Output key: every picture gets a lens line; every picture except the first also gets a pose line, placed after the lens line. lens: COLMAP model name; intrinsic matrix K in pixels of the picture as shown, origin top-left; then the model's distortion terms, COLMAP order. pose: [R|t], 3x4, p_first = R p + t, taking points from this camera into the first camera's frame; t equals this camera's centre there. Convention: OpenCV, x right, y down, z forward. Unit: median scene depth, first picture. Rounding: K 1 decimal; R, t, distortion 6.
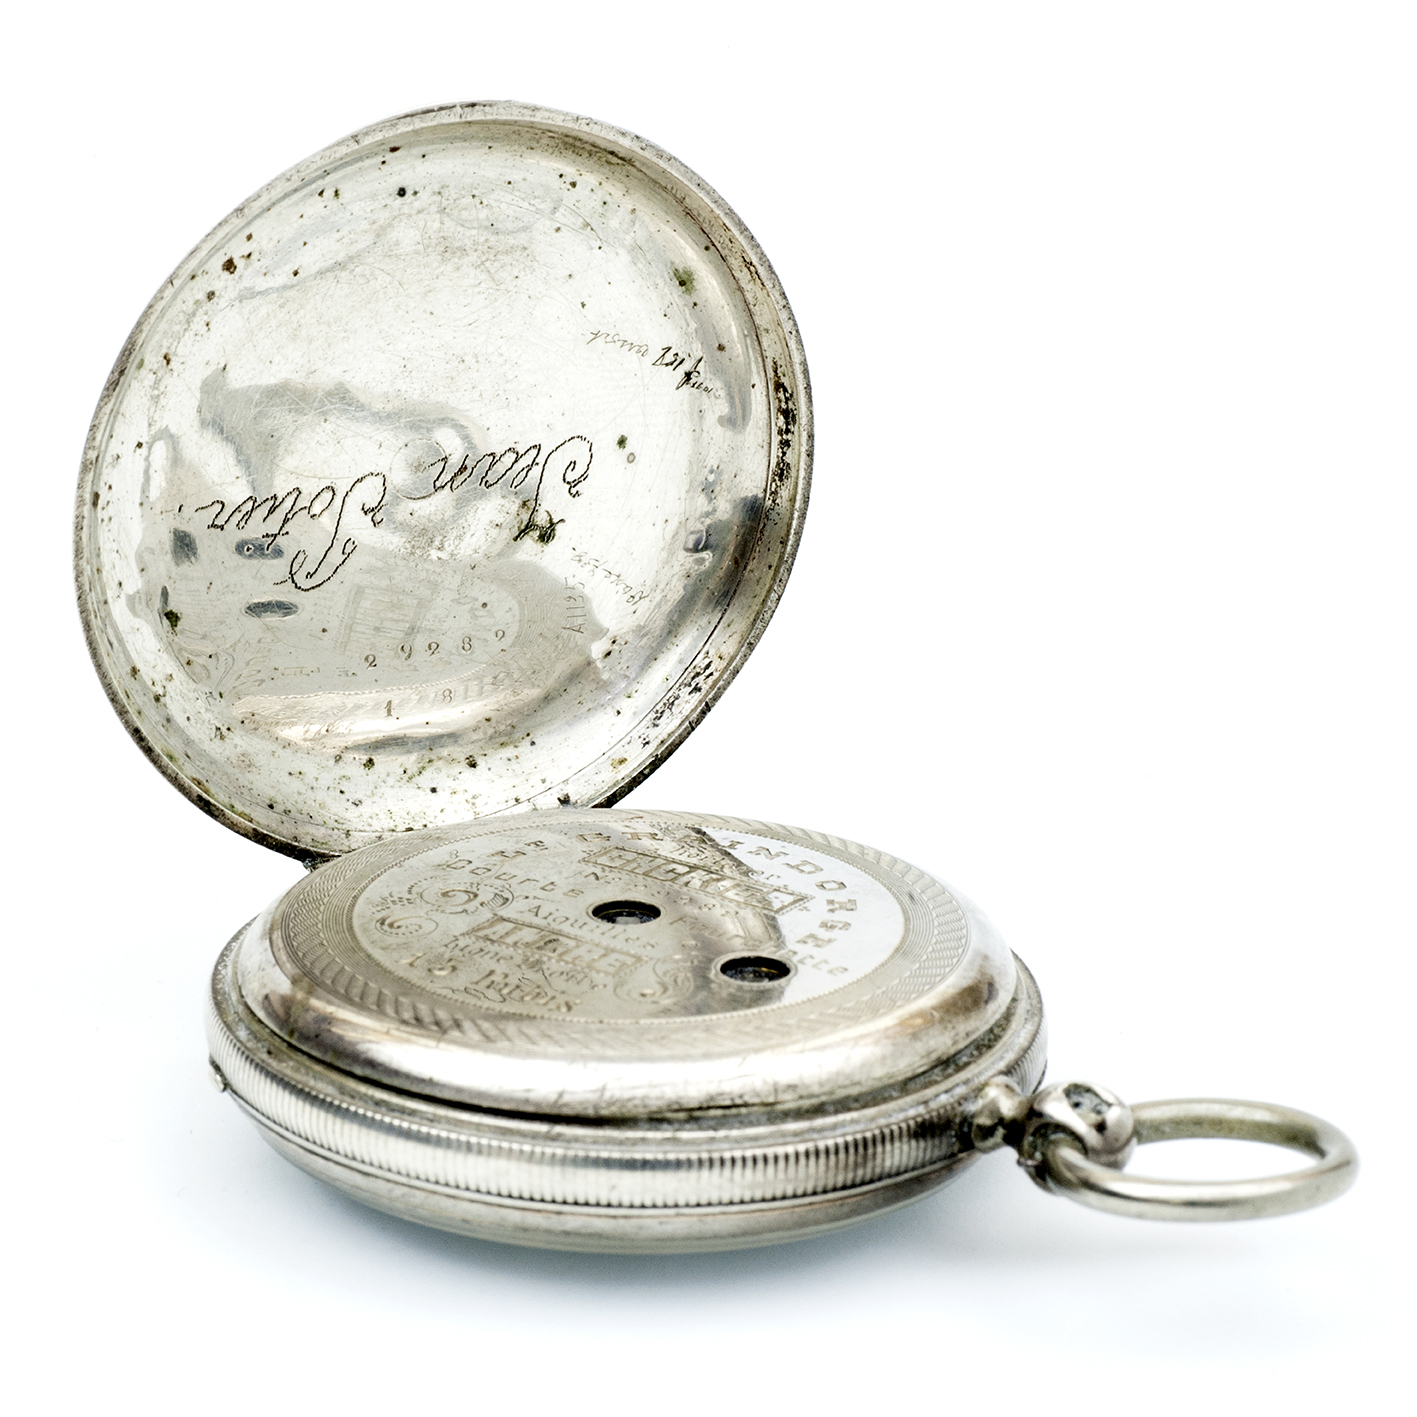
lens RADIAL K [[6187.0, 0, 708.2], [0, 6187.0, 709.0], [0, 0, 1]] dist [0.280301, 0.000000]
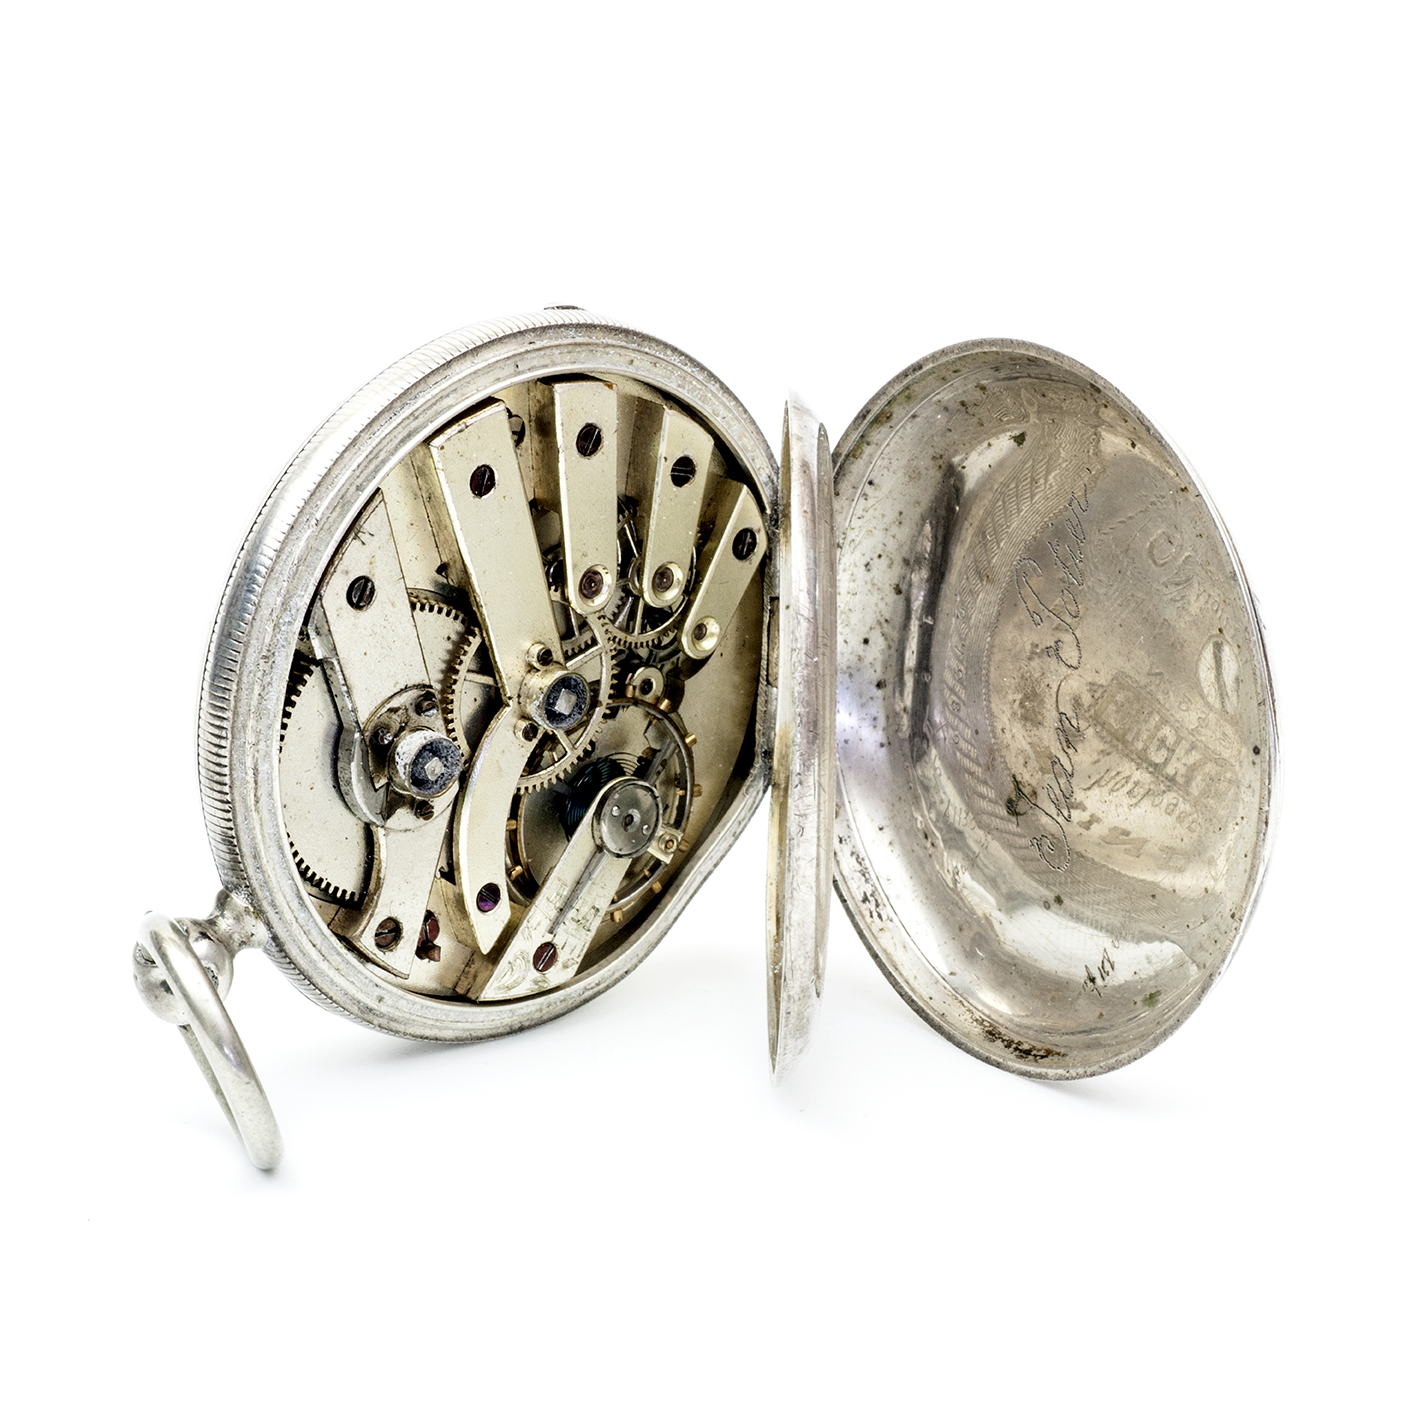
lens RADIAL K [[6187.0, 0, 706.1], [0, 6187.0, 711.3], [0, 0, 1]] dist [0.280301, 0.000000]
pose [[-0.379832, 0.924149, -0.040931, 0.024022], [-0.848652, -0.330511, 0.412980, -0.441124], [0.368128, 0.191599, 0.909820, -0.008225]]
